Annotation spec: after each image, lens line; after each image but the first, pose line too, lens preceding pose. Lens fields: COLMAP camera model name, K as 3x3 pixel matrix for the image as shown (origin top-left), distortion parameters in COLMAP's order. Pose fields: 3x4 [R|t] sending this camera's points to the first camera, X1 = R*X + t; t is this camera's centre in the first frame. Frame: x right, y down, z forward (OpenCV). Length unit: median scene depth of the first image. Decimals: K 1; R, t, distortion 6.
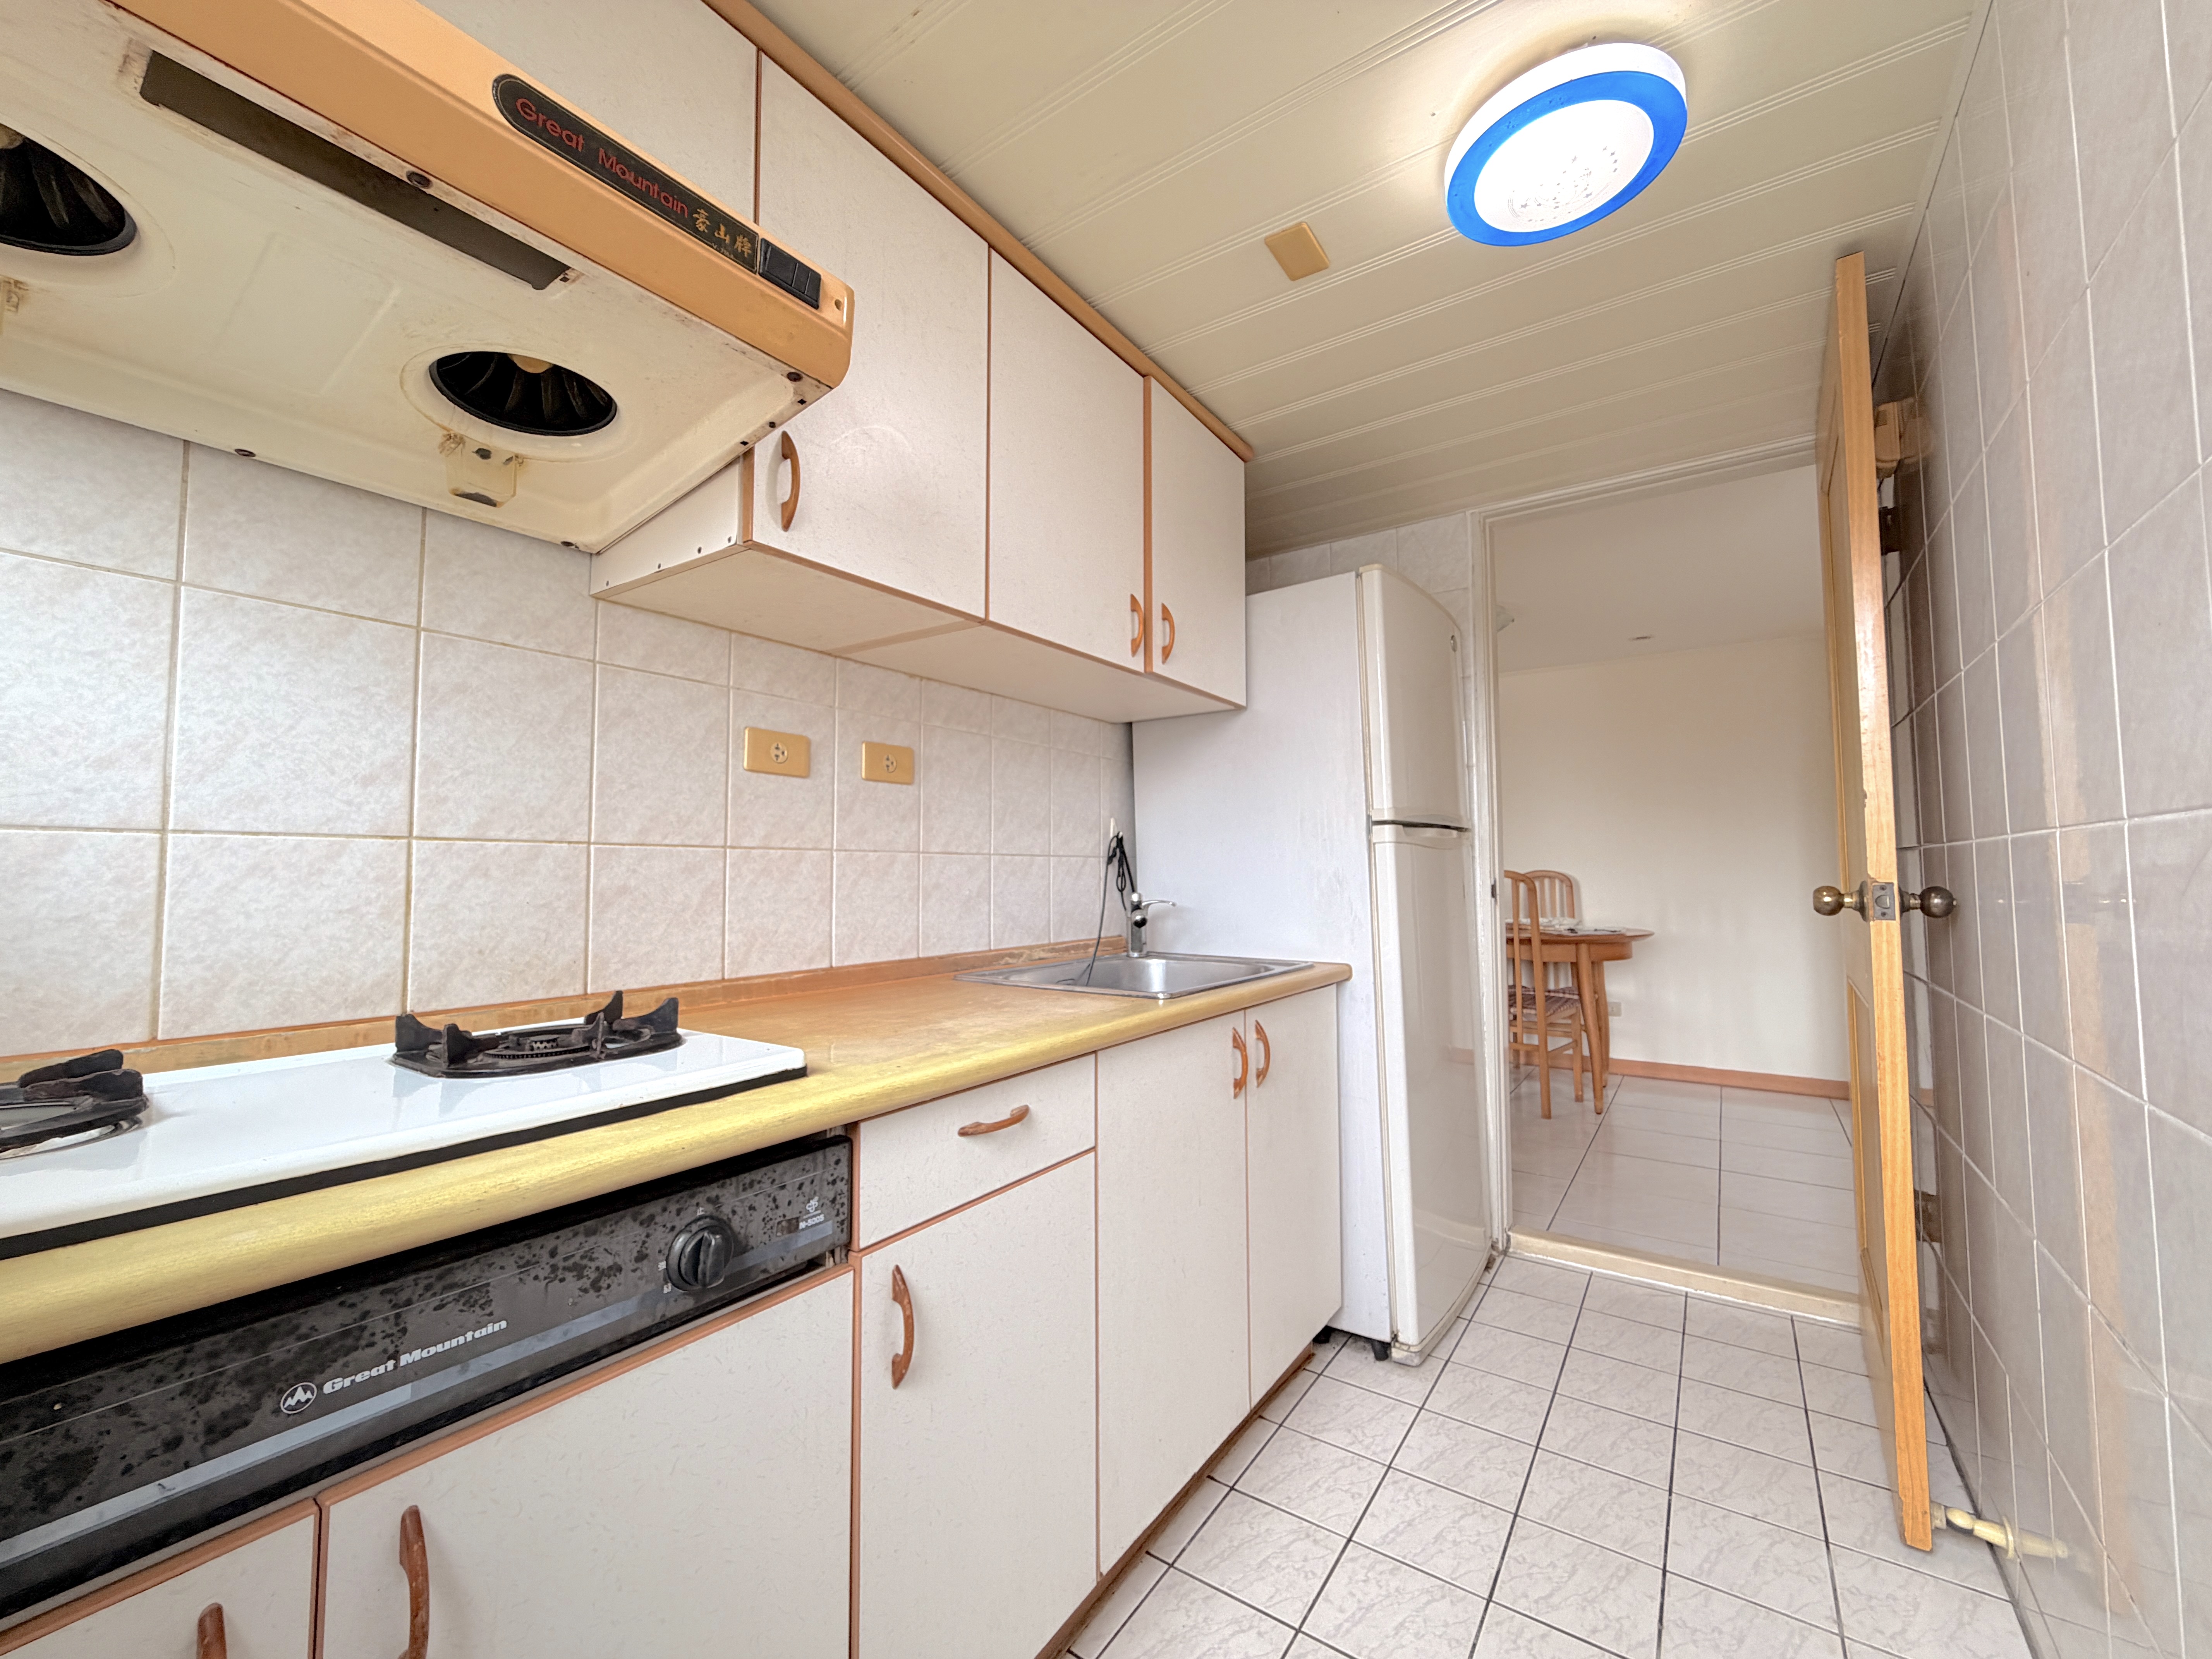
lens RADIAL K [[885.5, 0, 1099.8], [0, 885.5, 817.5], [0, 0, 1]] dist [0.000972, 0.000078]
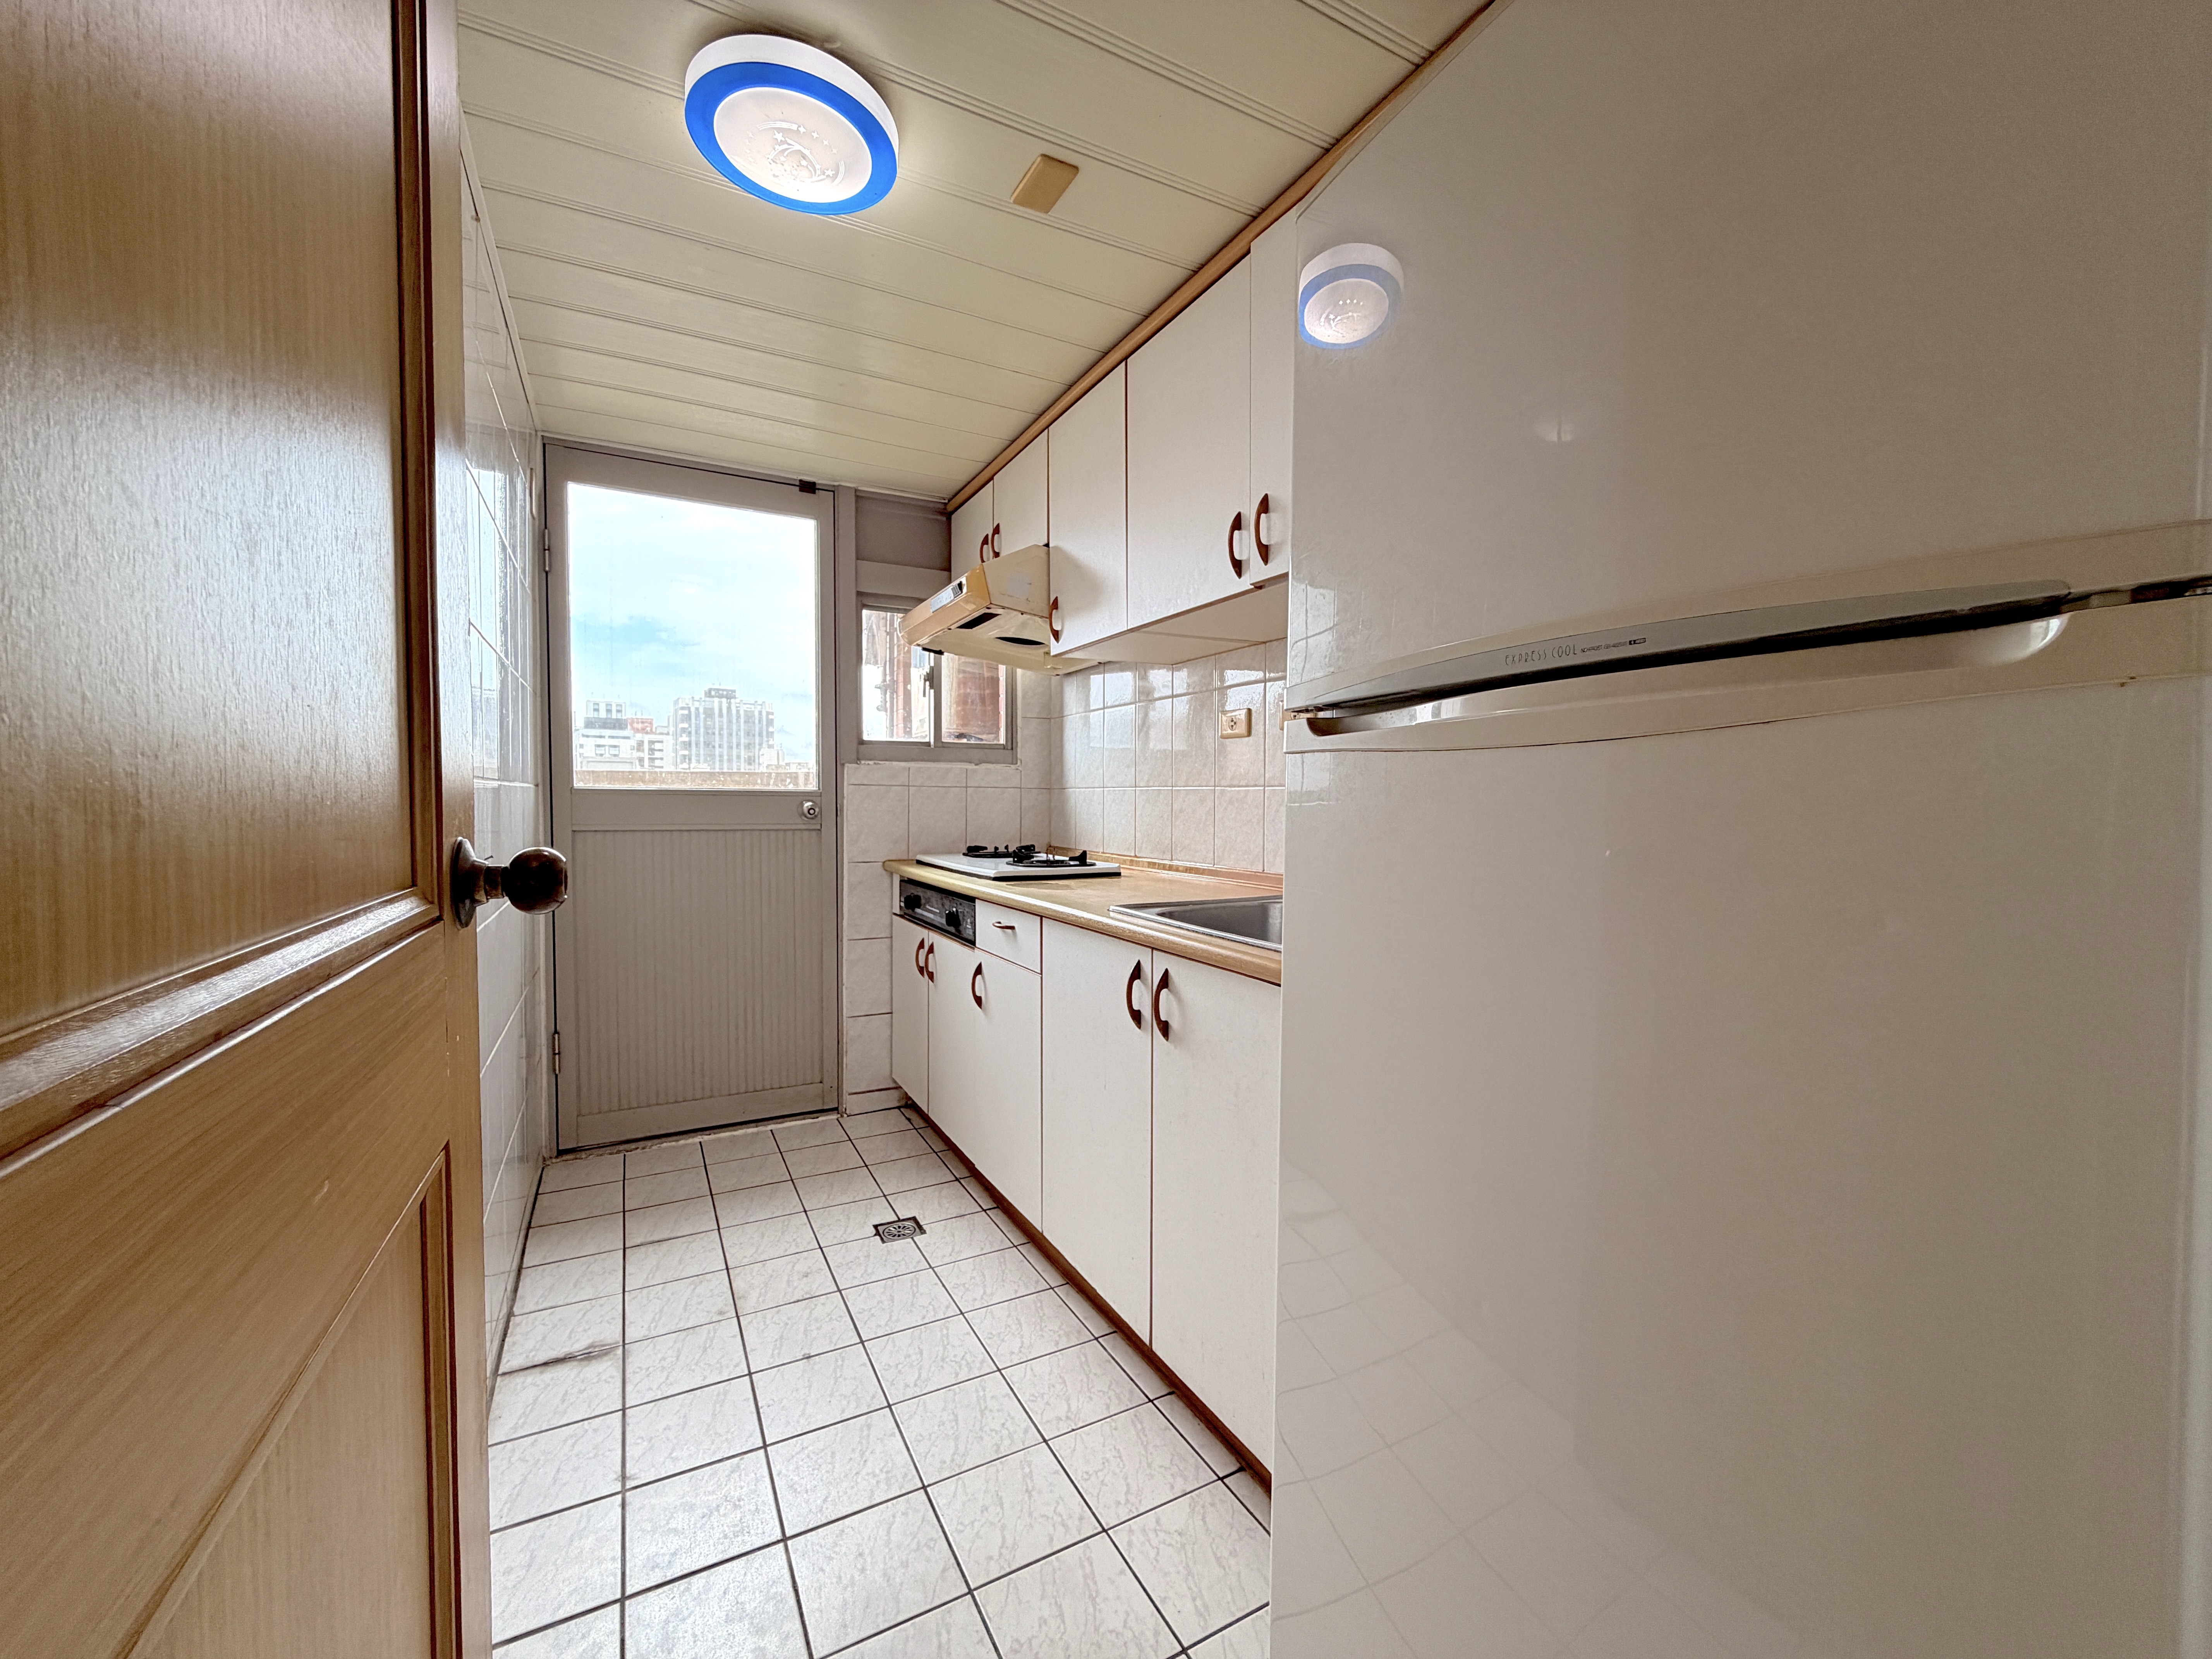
lens RADIAL K [[885.5, 0, 1099.9], [0, 885.5, 836.3], [0, 0, 1]] dist [0.000972, 0.000078]
pose [[-0.447800, 0.032560, -0.893541, 1.222532], [0.048585, 0.998746, 0.012045, 0.101520], [0.892813, -0.038019, -0.448820, 1.634666]]
